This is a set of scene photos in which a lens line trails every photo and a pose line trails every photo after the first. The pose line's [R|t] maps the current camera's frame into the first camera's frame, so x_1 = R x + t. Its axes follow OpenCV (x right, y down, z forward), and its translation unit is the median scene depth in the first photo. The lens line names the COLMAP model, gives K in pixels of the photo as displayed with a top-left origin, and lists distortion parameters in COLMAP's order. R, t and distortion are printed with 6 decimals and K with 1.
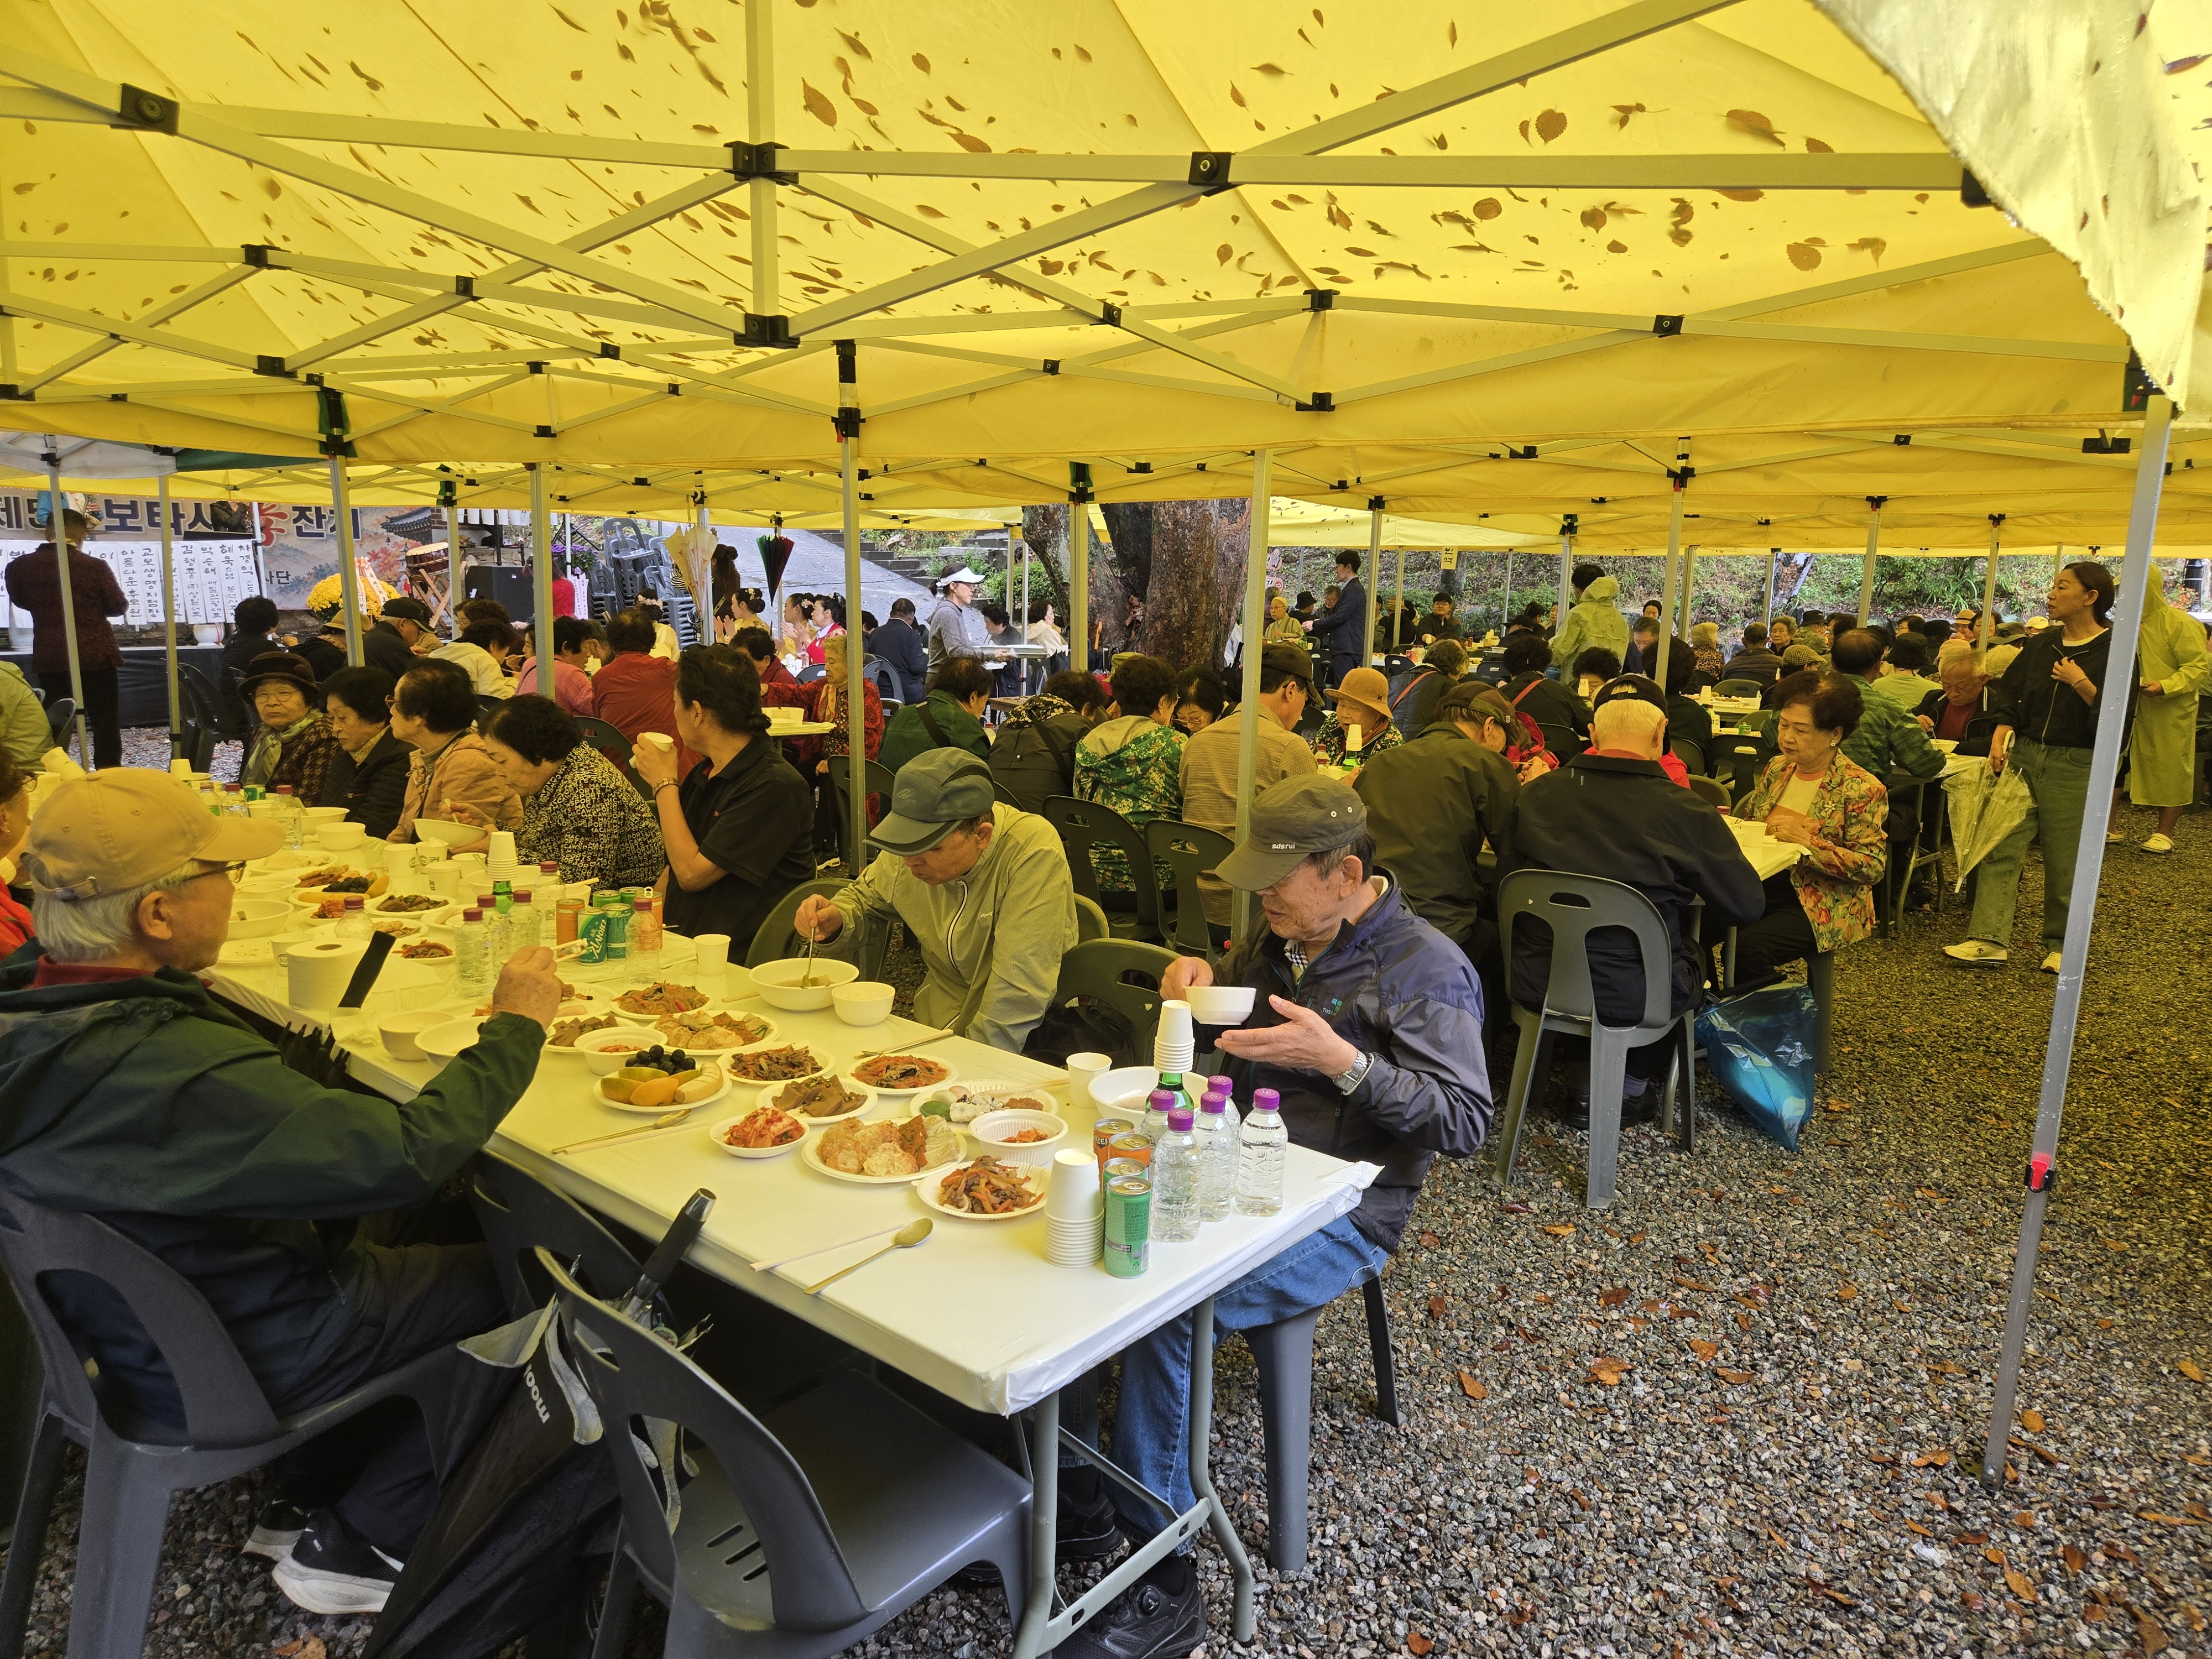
lens RADIAL K [[1466.8, 0, 1115.4], [0, 1466.8, 836.9], [0, 0, 1]] dist [0.007662, -0.011871]
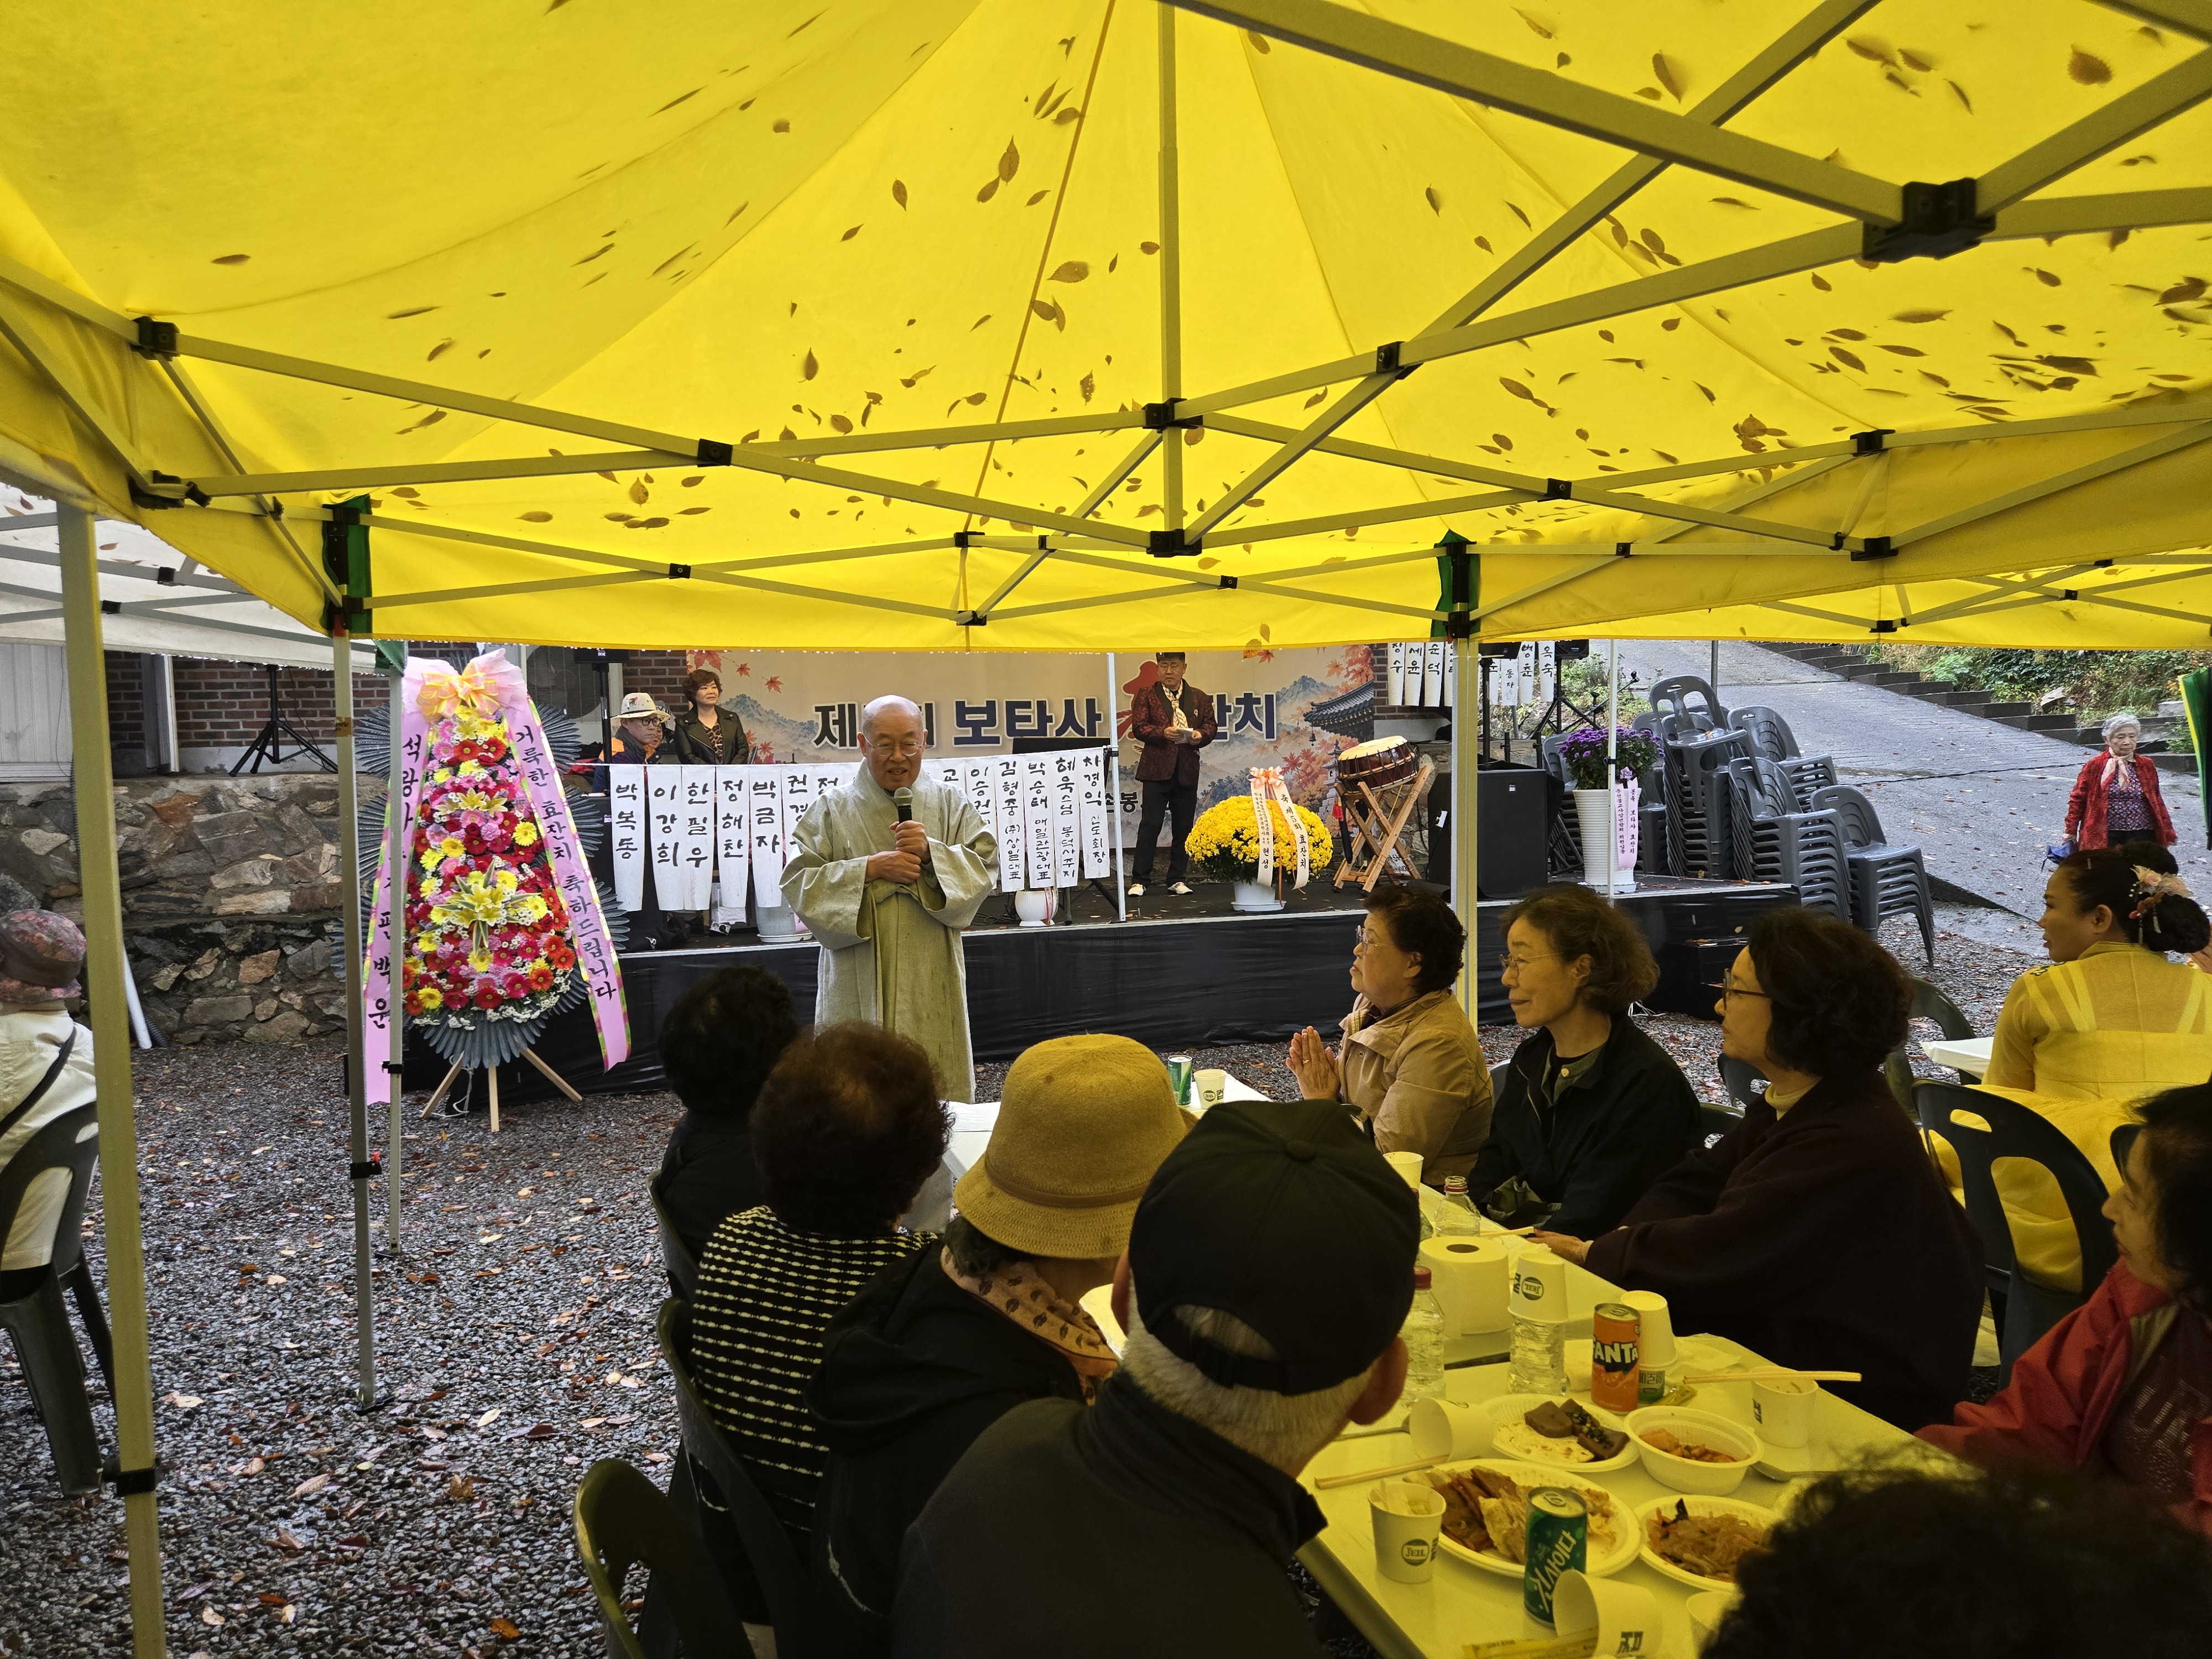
lens RADIAL K [[1466.8, 0, 1107.9], [0, 1466.8, 832.3], [0, 0, 1]] dist [0.007662, -0.011871]
pose [[0.830947, -0.016701, -0.556100, -0.220836], [-0.055205, 0.992141, -0.112287, -0.086866], [0.553605, 0.124004, 0.823495, 0.441607]]
